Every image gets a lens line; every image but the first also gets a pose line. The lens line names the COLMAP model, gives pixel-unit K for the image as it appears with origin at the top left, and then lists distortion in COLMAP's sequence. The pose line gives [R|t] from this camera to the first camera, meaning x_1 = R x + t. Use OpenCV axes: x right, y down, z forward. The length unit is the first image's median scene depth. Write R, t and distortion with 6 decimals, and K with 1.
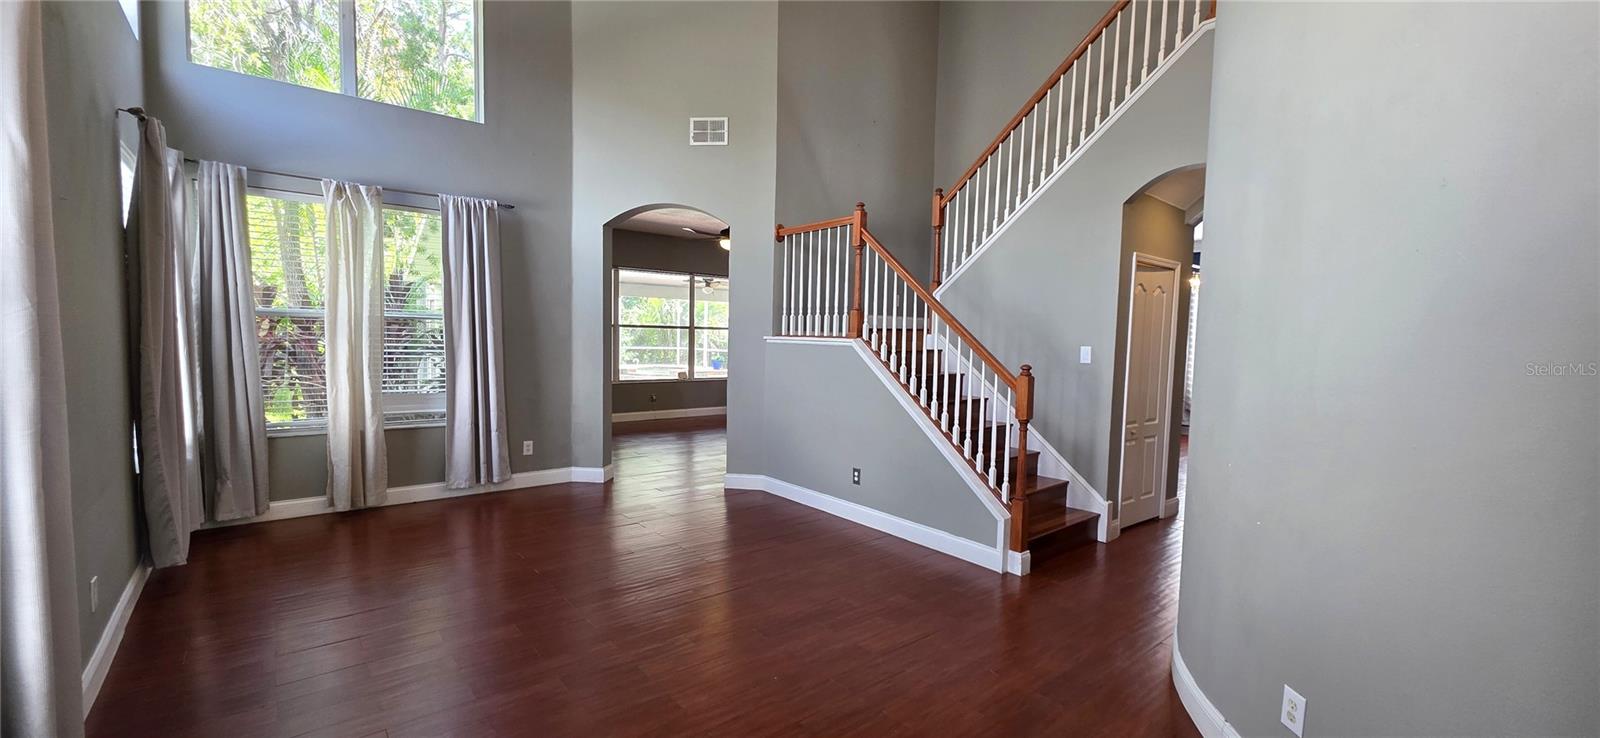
lens RADIAL K [[641.9, 0, 807.3], [0, 641.9, 376.5], [0, 0, 1]] dist [0.002113, -0.000090]
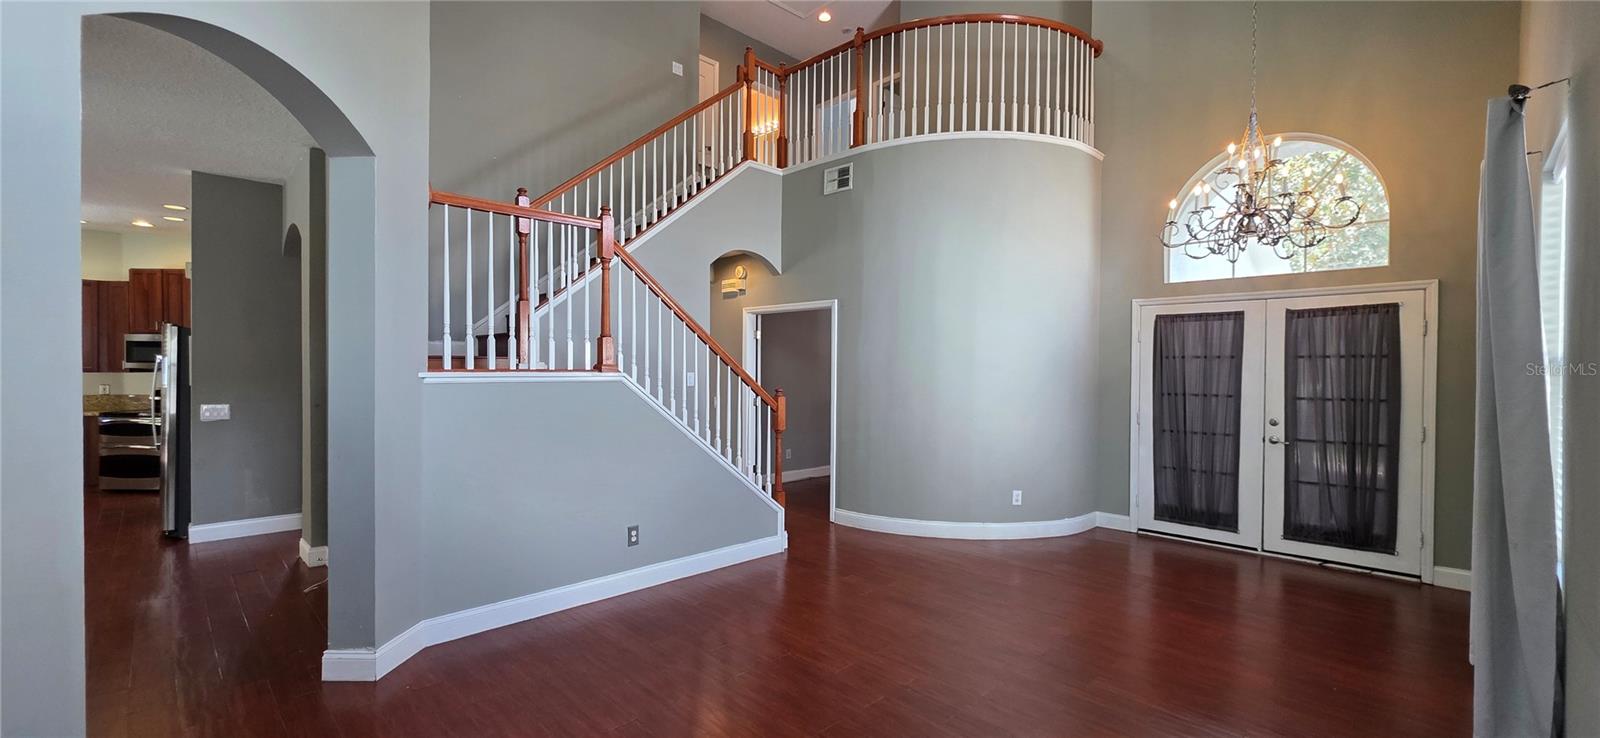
lens RADIAL K [[641.9, 0, 807.3], [0, 641.9, 376.5], [0, 0, 1]] dist [0.002113, -0.000090]
pose [[-0.088277, -0.035740, 0.995455, -0.729119], [0.058652, 0.997436, 0.041012, -0.069303], [-0.994368, 0.062006, -0.085954, 0.787715]]
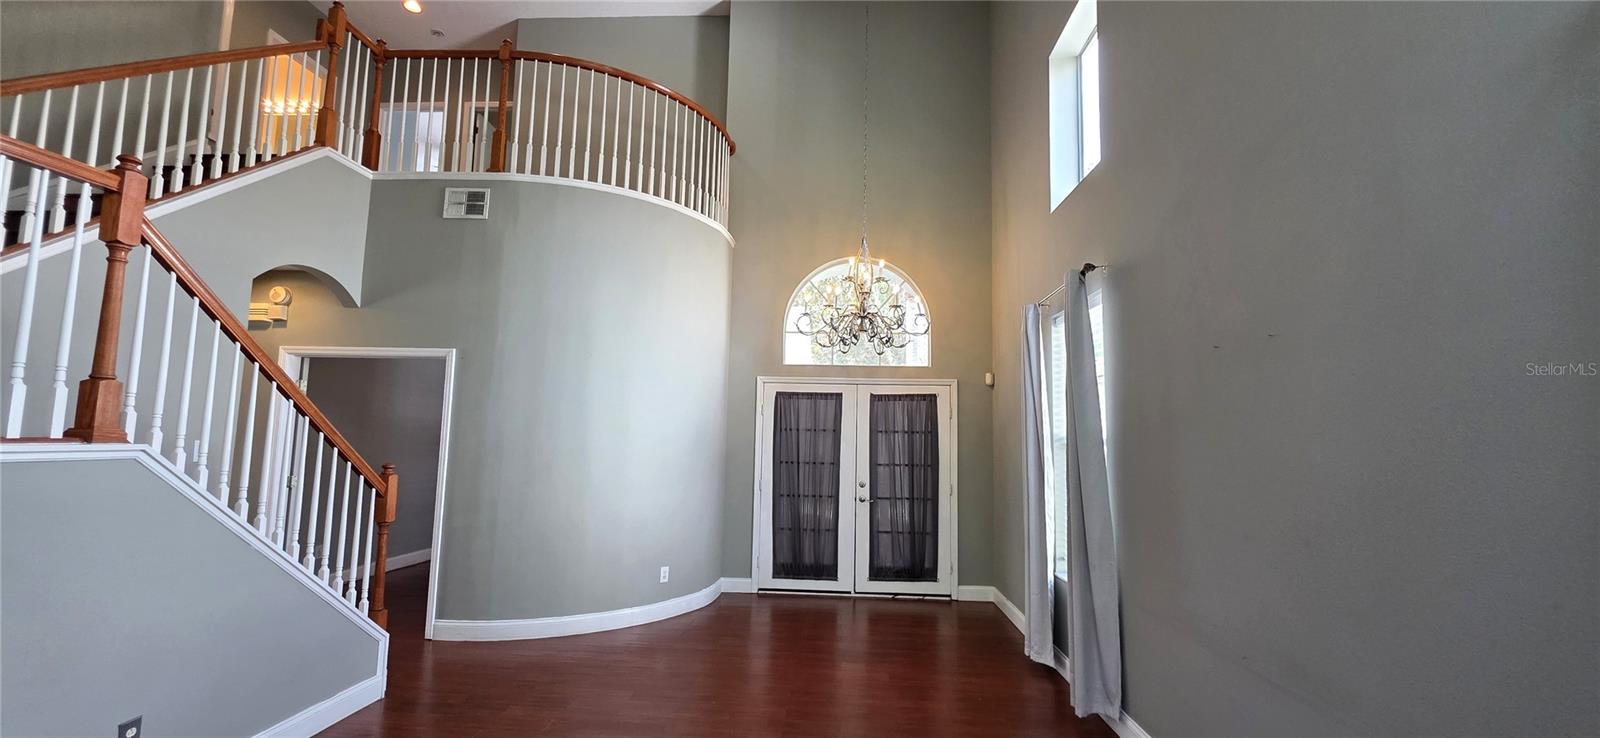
lens RADIAL K [[641.9, 0, 807.3], [0, 641.9, 376.5], [0, 0, 1]] dist [0.002113, -0.000090]
pose [[-0.727721, 0.029606, 0.685234, -0.576867], [0.010180, 0.999424, -0.032370, -0.082407], [-0.685798, -0.016580, -0.727603, 0.951662]]
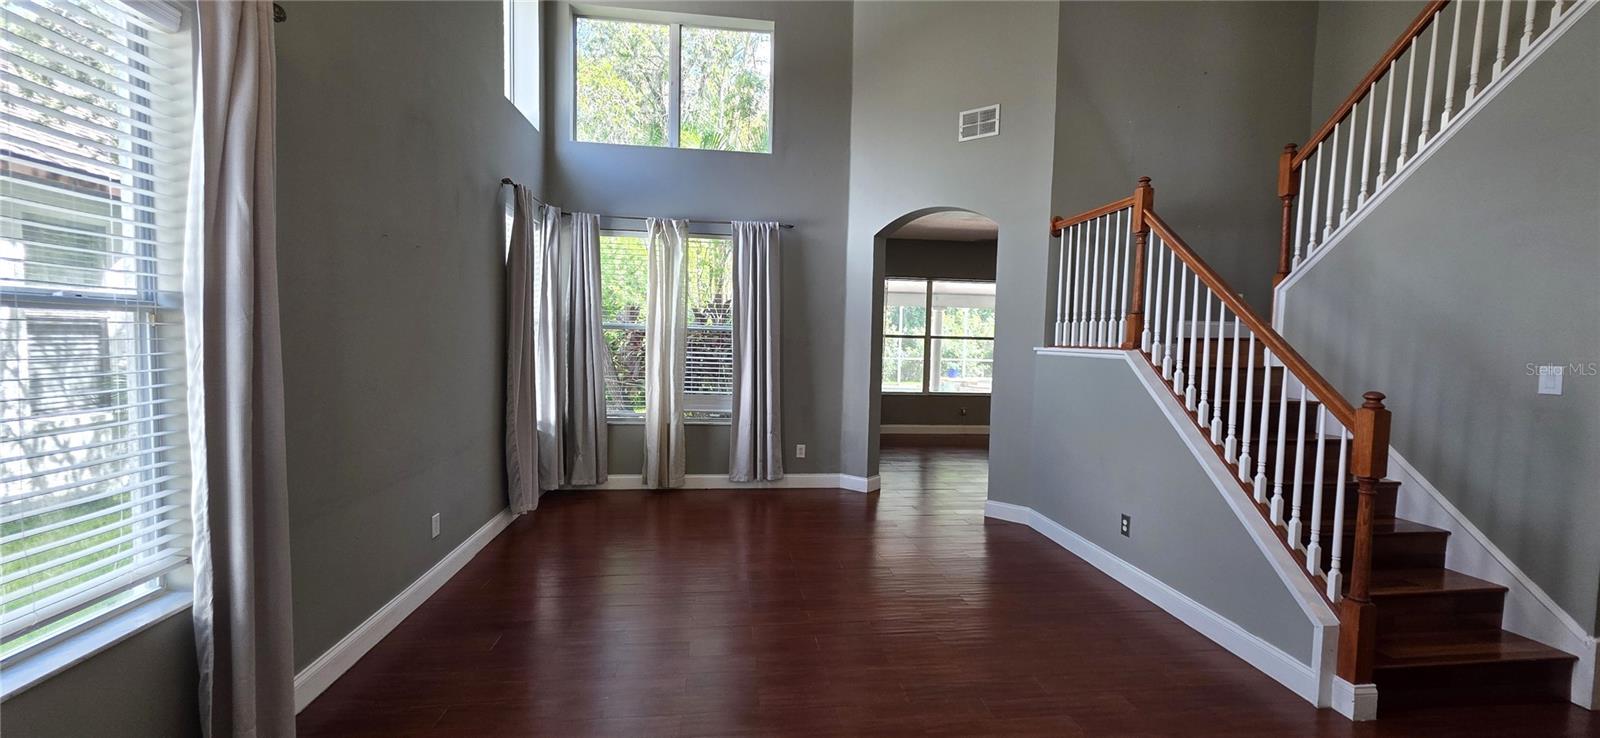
lens RADIAL K [[641.9, 0, 807.3], [0, 641.9, 376.5], [0, 0, 1]] dist [0.002113, -0.000090]
pose [[0.843021, 0.028844, -0.537106, 0.156182], [-0.039502, 0.999185, -0.008342, -0.004193], [0.536428, 0.028249, 0.843473, 0.117552]]
